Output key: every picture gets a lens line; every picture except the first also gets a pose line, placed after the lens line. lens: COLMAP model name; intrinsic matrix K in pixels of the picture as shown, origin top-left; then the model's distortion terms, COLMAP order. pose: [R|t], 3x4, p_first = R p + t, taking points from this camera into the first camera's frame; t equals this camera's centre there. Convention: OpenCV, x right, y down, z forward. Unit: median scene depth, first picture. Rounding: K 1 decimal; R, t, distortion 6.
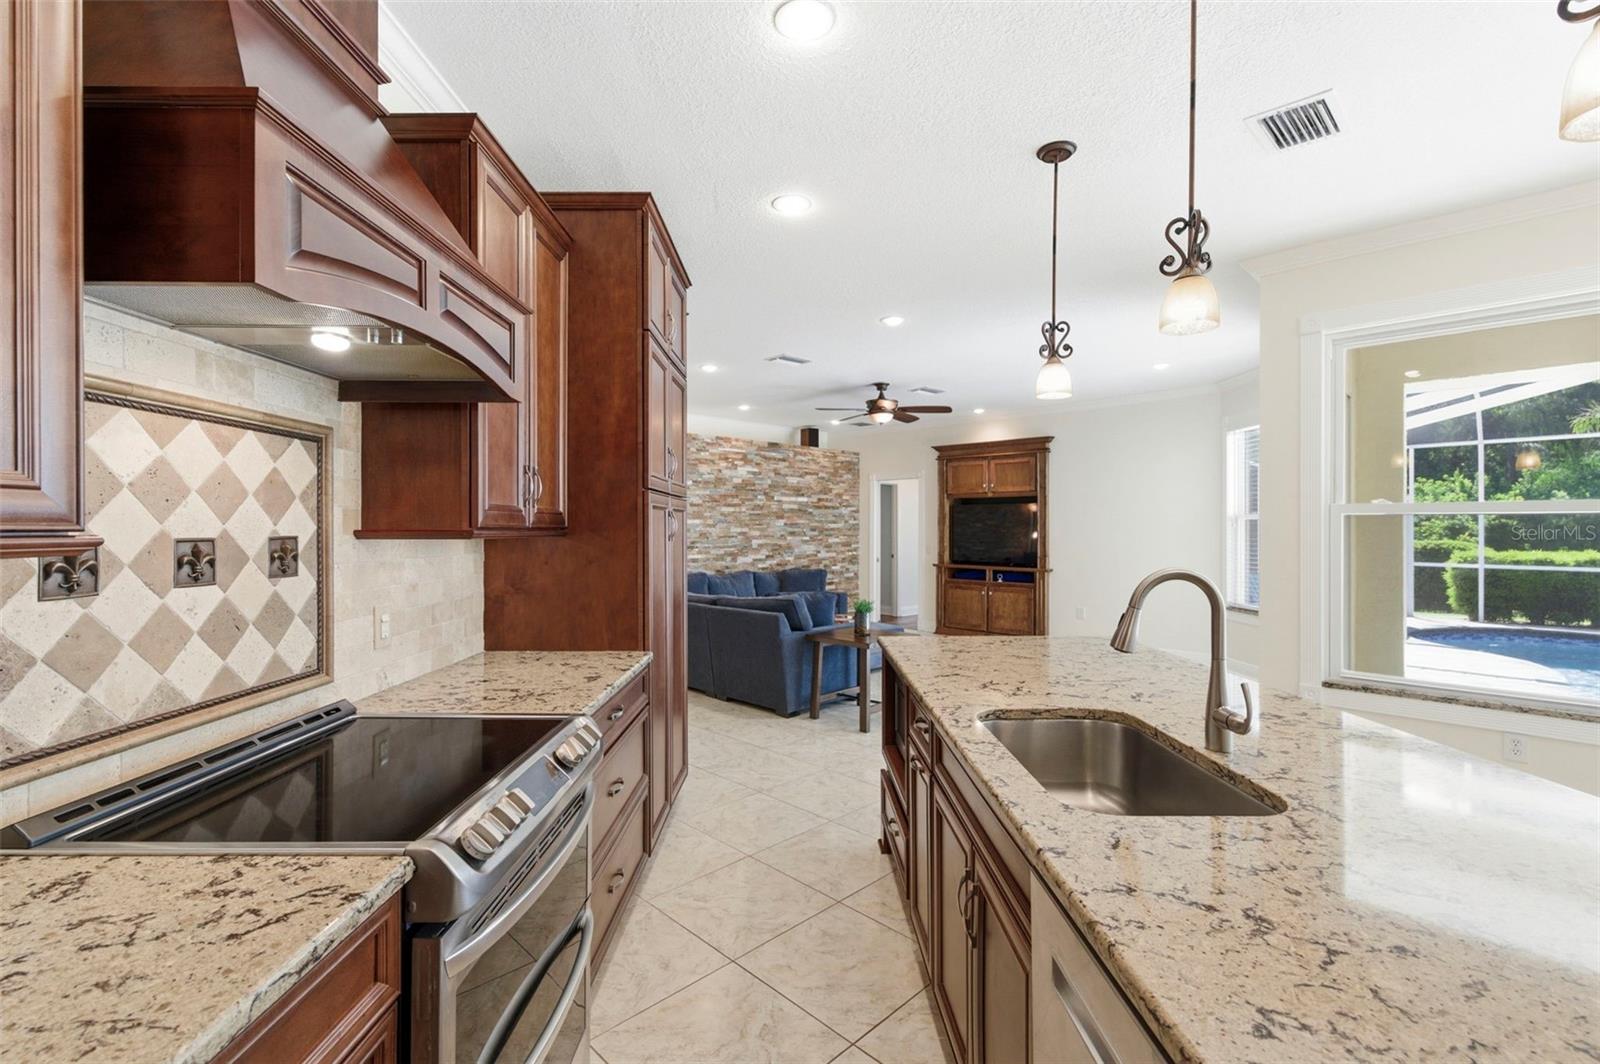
lens RADIAL K [[704.8, 0, 793.5], [0, 704.8, 528.7], [0, 0, 1]] dist [0.001983, -0.000237]
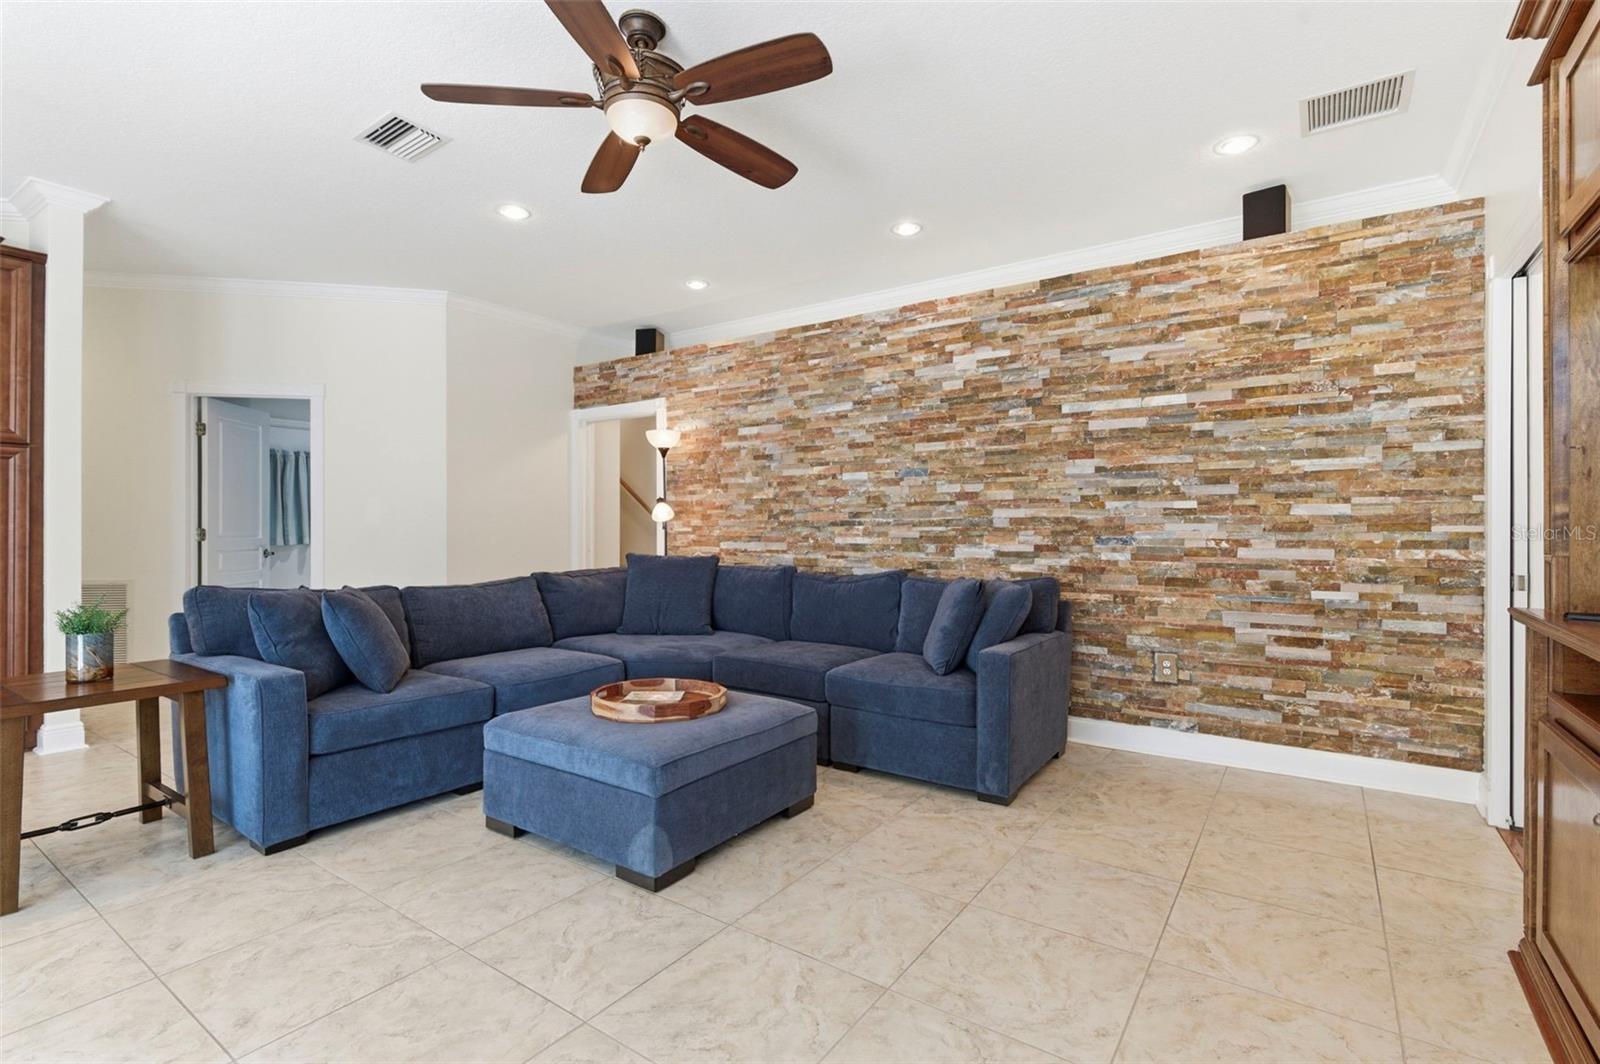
lens RADIAL K [[737.4, 0, 811.5], [0, 737.4, 525.4], [0, 0, 1]] dist [-0.003370, 0.001144]
pose [[0.188702, -0.005619, -0.982018, 0.391288], [-0.002285, 0.999978, -0.006161, 0.030018], [0.982032, 0.003406, 0.188685, 0.812103]]
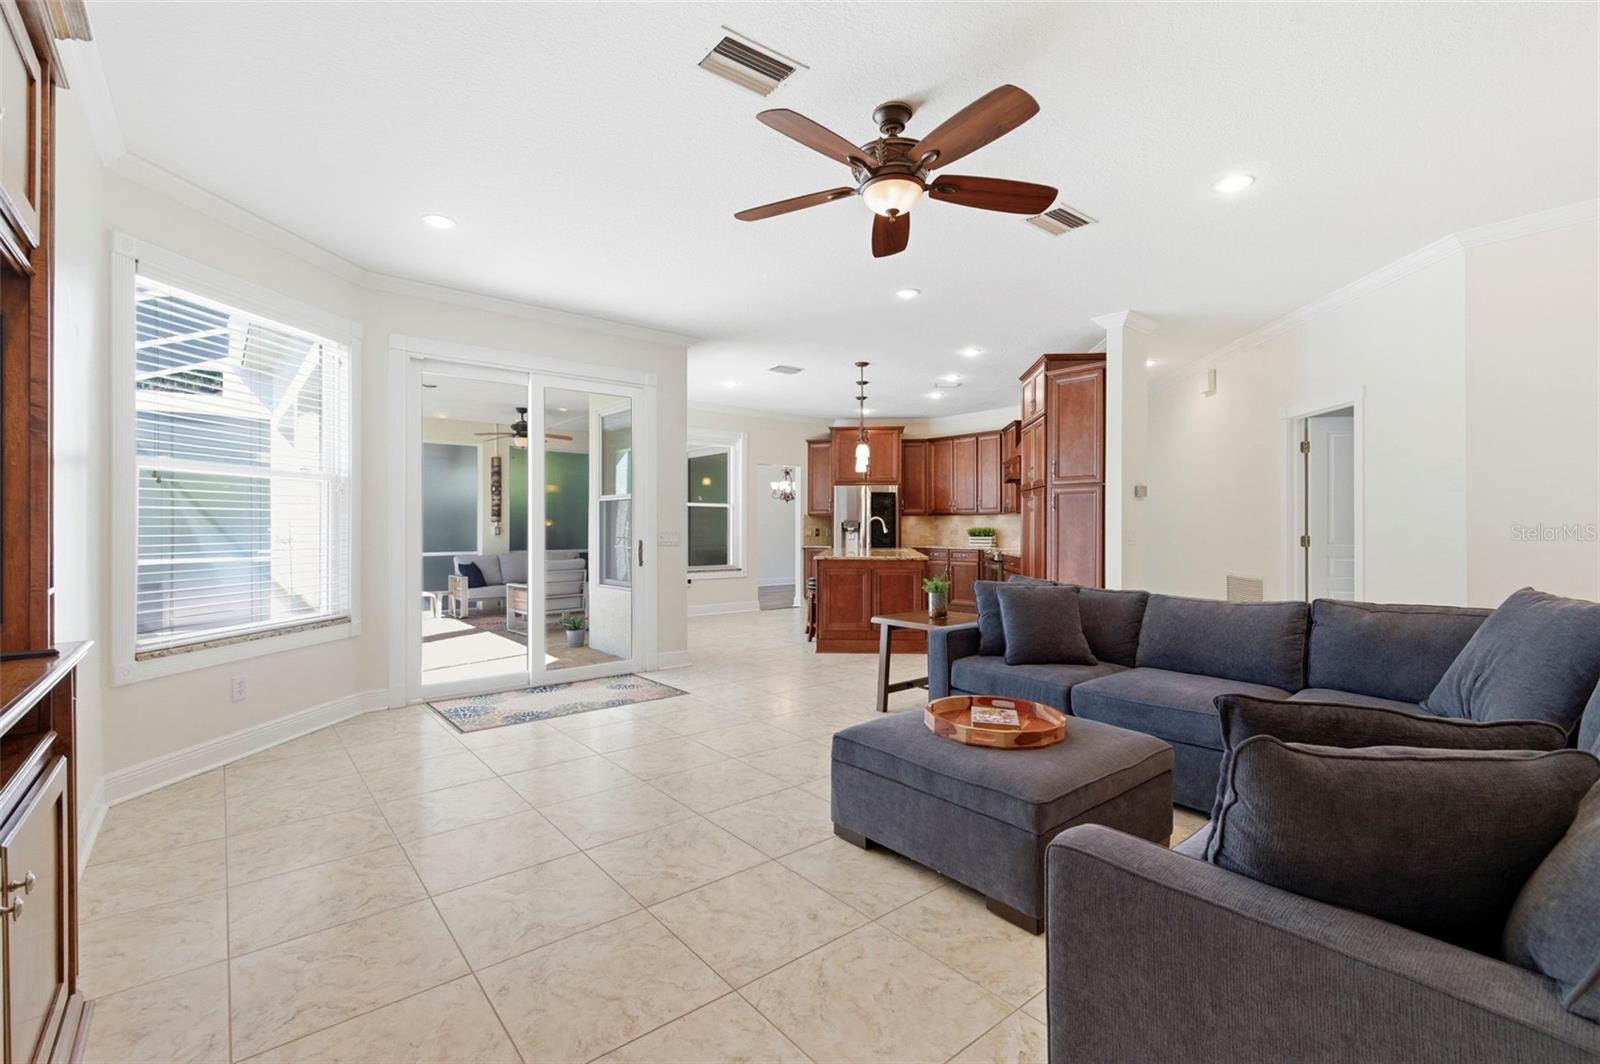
lens RADIAL K [[704.8, 0, 794.1], [0, 704.8, 527.2], [0, 0, 1]] dist [0.001983, -0.000237]
pose [[-0.995107, -0.000552, 0.098801, 0.112090], [-0.000230, 0.999995, 0.003267, 0.020292], [-0.098802, 0.003228, -0.995102, 1.121525]]
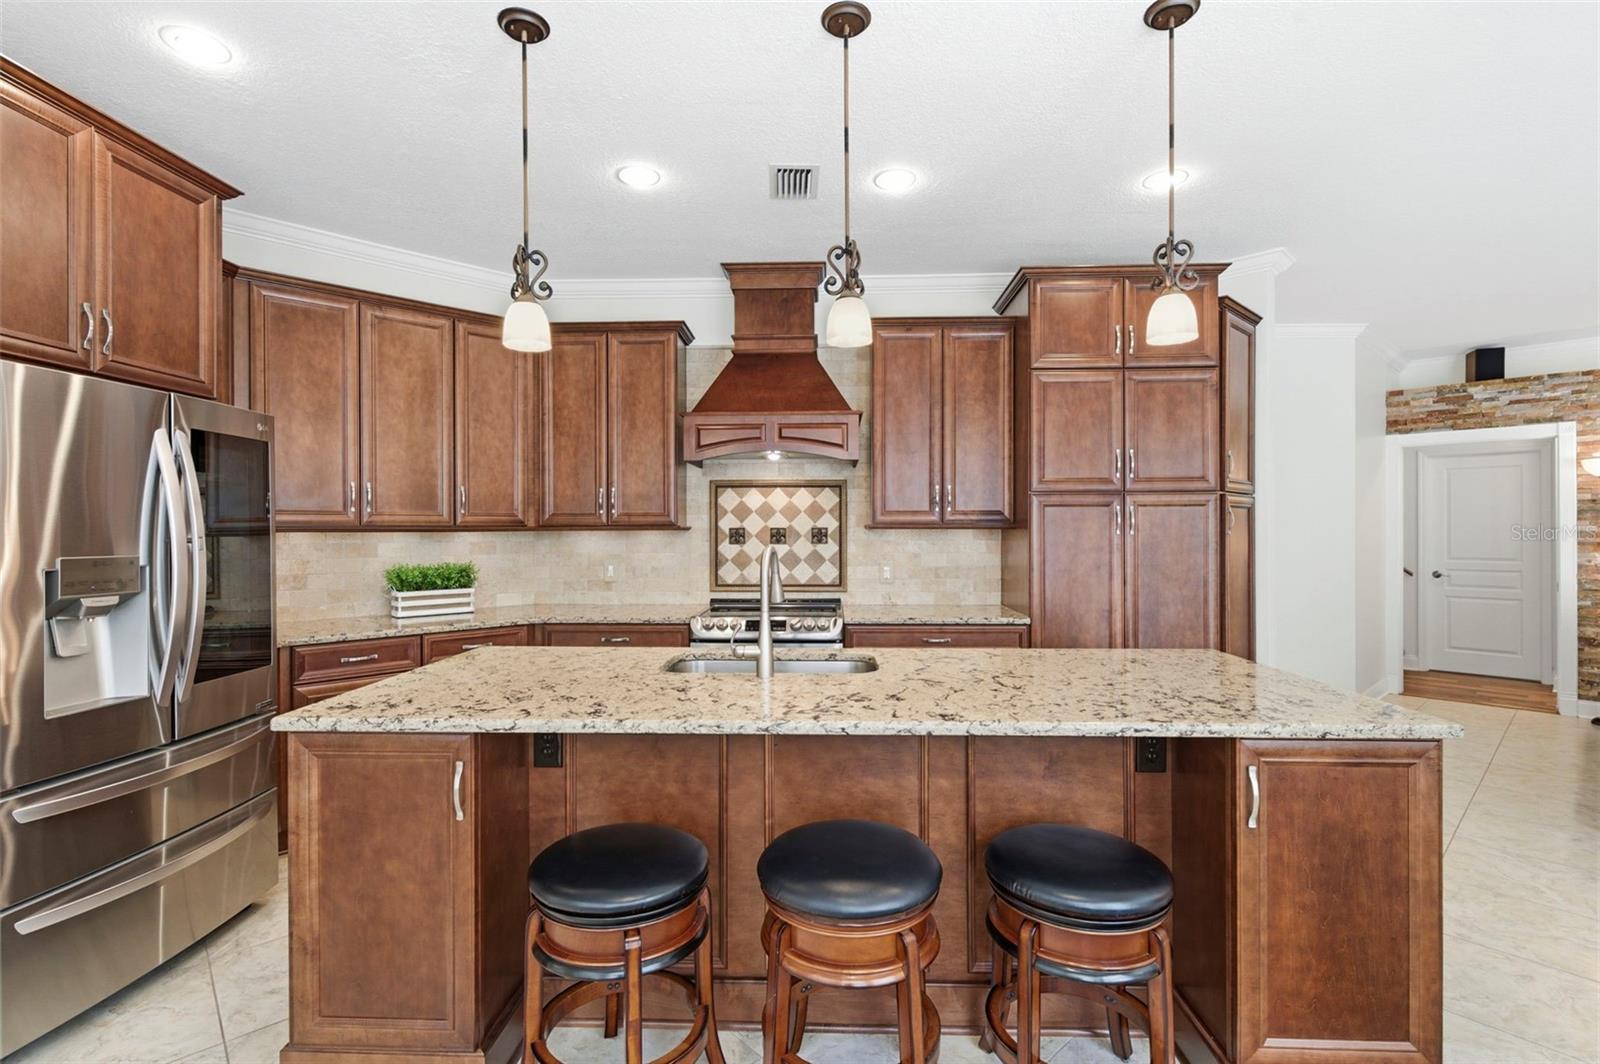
lens RADIAL K [[737.4, 0, 800.9], [0, 737.4, 533.2], [0, 0, 1]] dist [-0.003370, 0.001144]
pose [[-0.026537, 0.003673, -0.999641, 0.360178], [0.001772, 0.999992, 0.003628, 0.004071], [0.999646, -0.001675, -0.026543, 0.190350]]
